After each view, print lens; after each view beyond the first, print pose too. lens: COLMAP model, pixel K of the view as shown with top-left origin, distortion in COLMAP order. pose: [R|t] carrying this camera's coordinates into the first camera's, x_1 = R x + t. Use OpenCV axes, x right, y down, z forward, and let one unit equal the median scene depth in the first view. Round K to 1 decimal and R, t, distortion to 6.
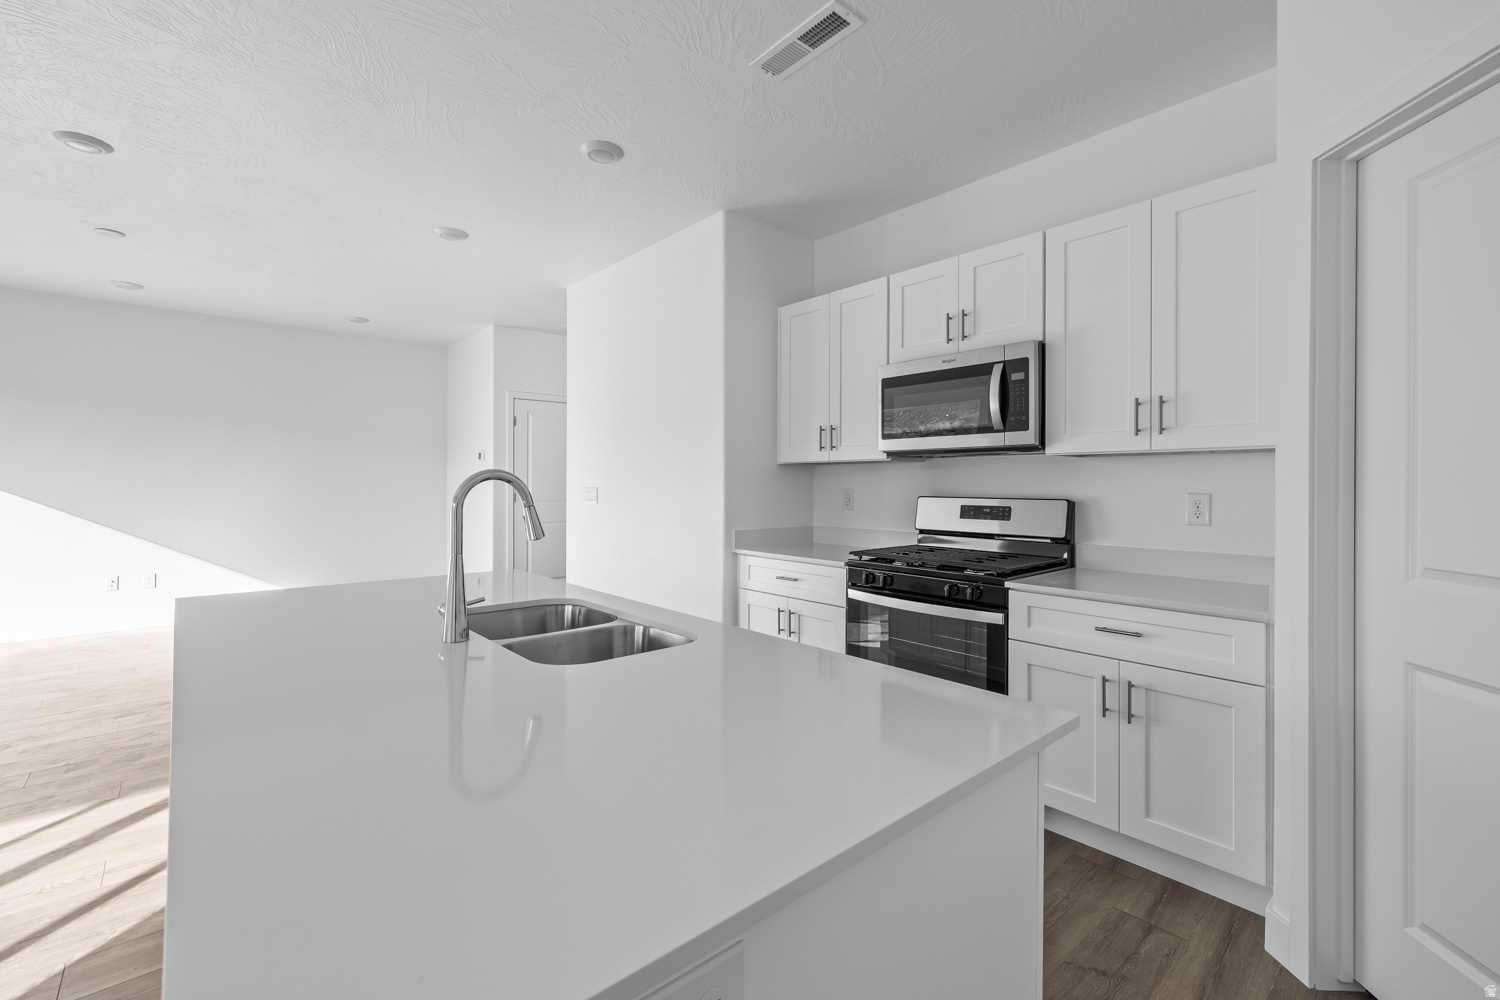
lens RADIAL K [[644.3, 0, 749.5], [0, 644.3, 482.7], [0, 0, 1]] dist [0.003339, -0.000323]
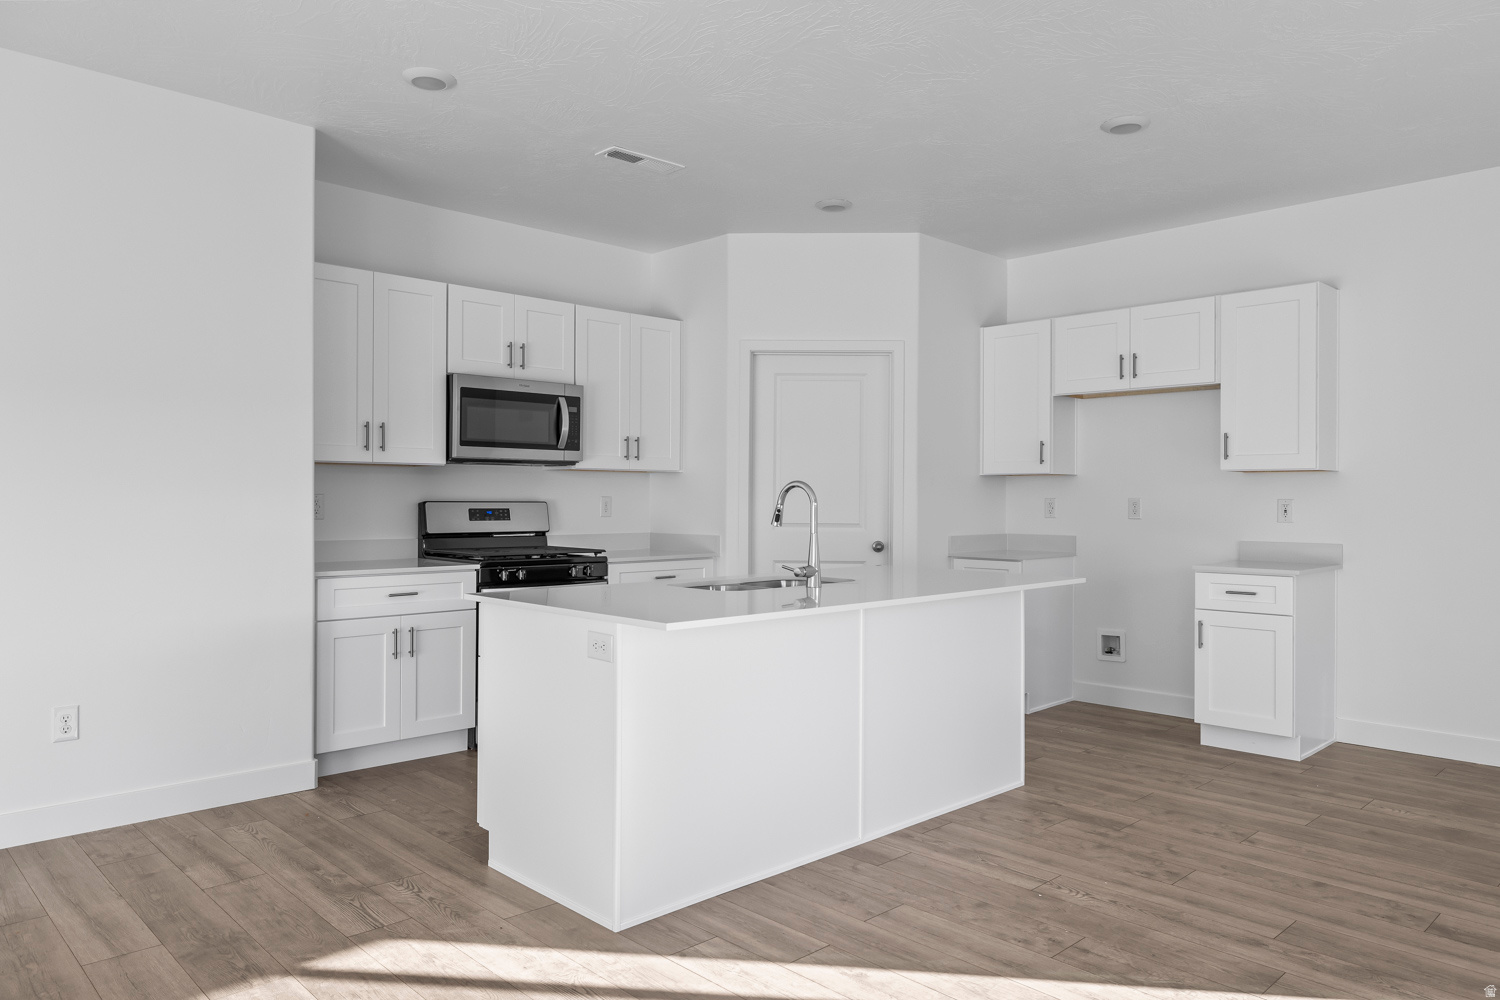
lens RADIAL K [[1009.4, 0, 739.8], [0, 1009.4, 497.5], [0, 0, 1]] dist [-0.003780, 0.001491]
pose [[-0.041031, -0.004017, 0.999150, -1.577456], [-0.007507, 0.999965, 0.003712, 0.006853], [-0.999130, -0.007348, -0.041059, 0.685917]]
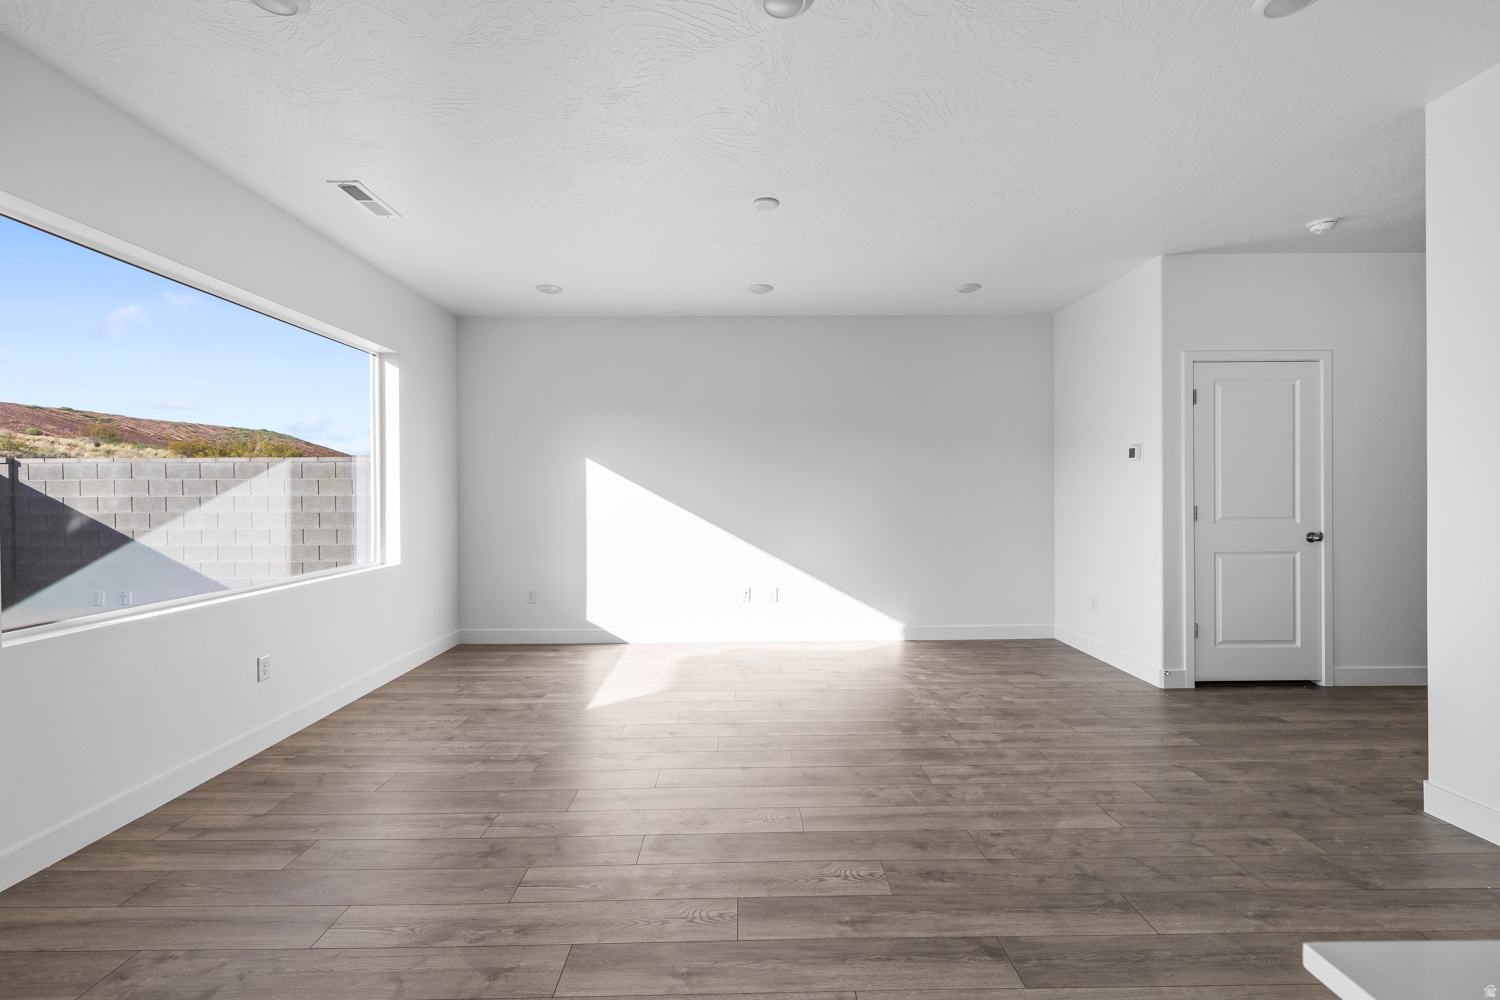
lens RADIAL K [[639.6, 0, 749.1], [0, 639.6, 495.3], [0, 0, 1]] dist [0.002419, 0.000017]
pose [[0.758823, -0.007194, -0.651257, -0.635376], [0.010975, 0.999938, 0.001742, -0.003347], [0.651204, -0.008469, 0.758856, 0.472558]]
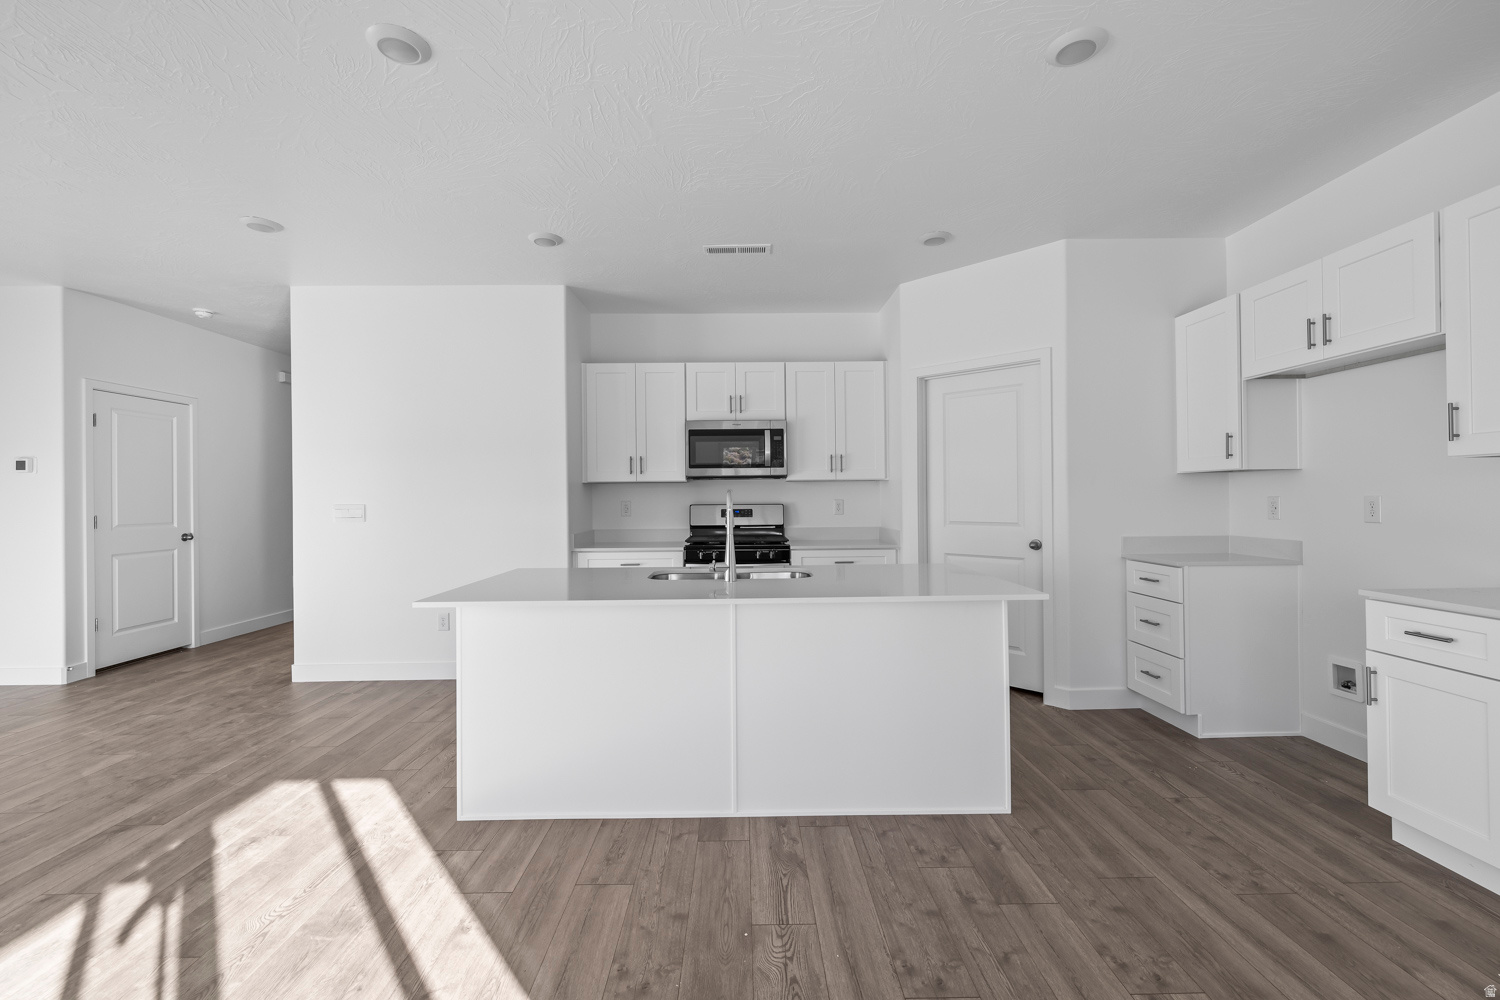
lens RADIAL K [[639.6, 0, 749.1], [0, 639.6, 495.3], [0, 0, 1]] dist [0.002419, 0.000017]
pose [[0.651221, -0.008954, 0.758835, -0.970088], [0.010466, 0.999941, 0.002816, -0.005341], [-0.758816, 0.006108, 0.651277, -0.132179]]
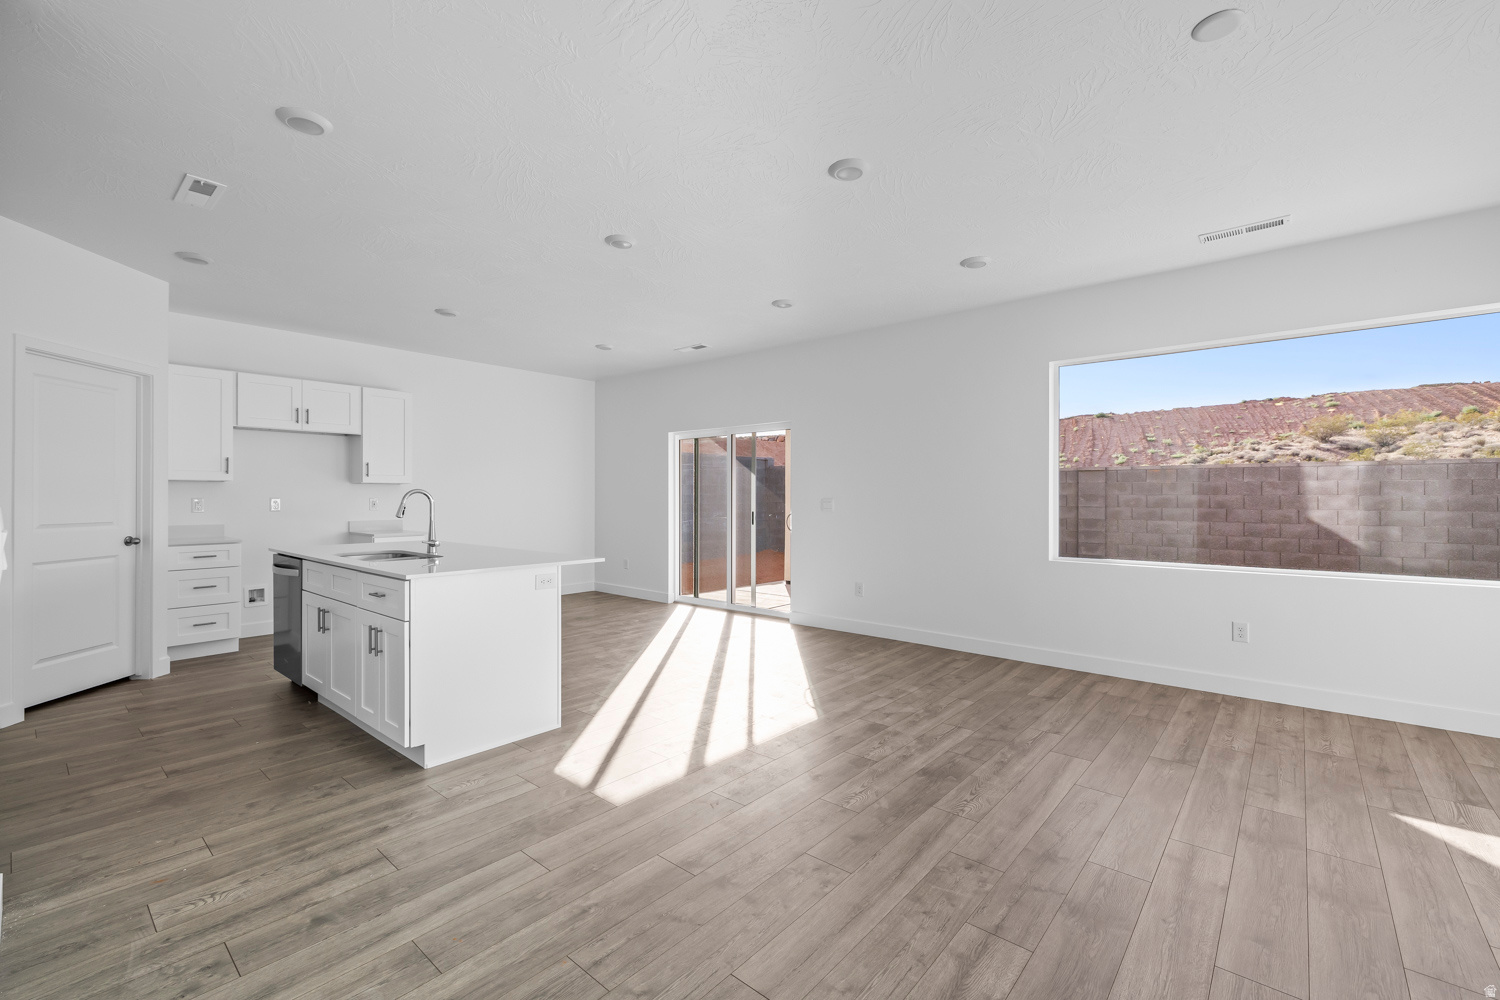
lens RADIAL K [[639.6, 0, 749.1], [0, 639.6, 495.3], [0, 0, 1]] dist [0.002419, 0.000017]
pose [[-0.990516, -0.006895, -0.137224, -0.748074], [-0.005997, 0.999958, -0.006956, 0.006777], [0.137266, -0.006067, -0.990516, 2.042092]]
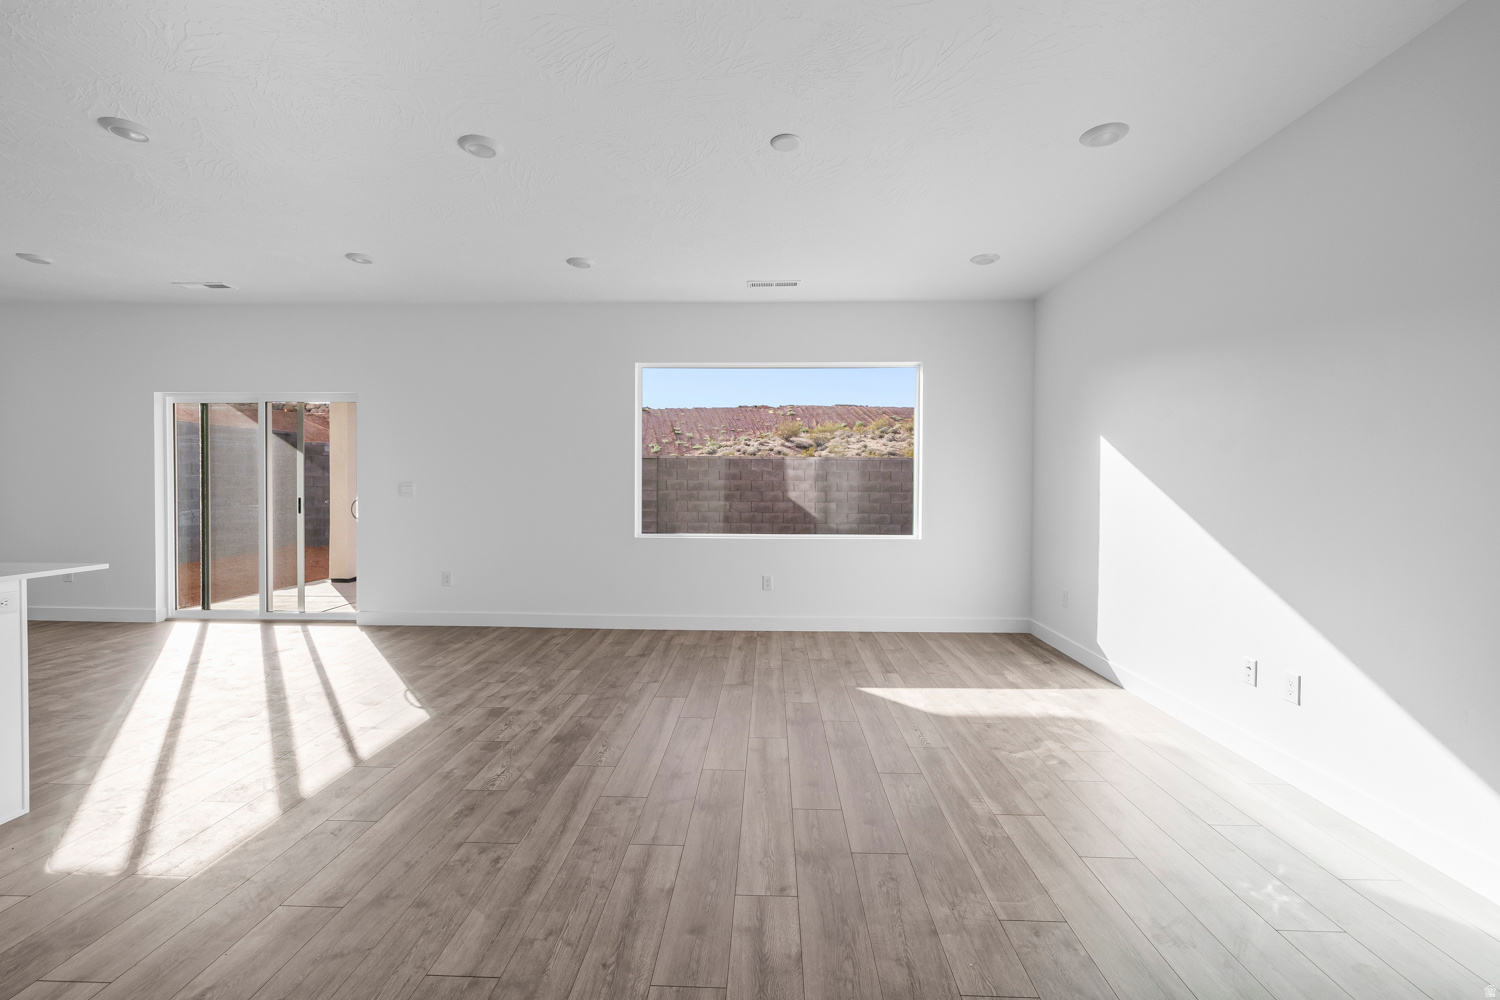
lens RADIAL K [[639.6, 0, 749.1], [0, 639.6, 495.3], [0, 0, 1]] dist [0.002419, 0.000017]
pose [[-0.686155, 0.005755, -0.727433, -0.597877], [-0.006606, 0.999878, 0.014141, 0.005562], [0.727426, 0.014509, -0.686033, 2.048779]]
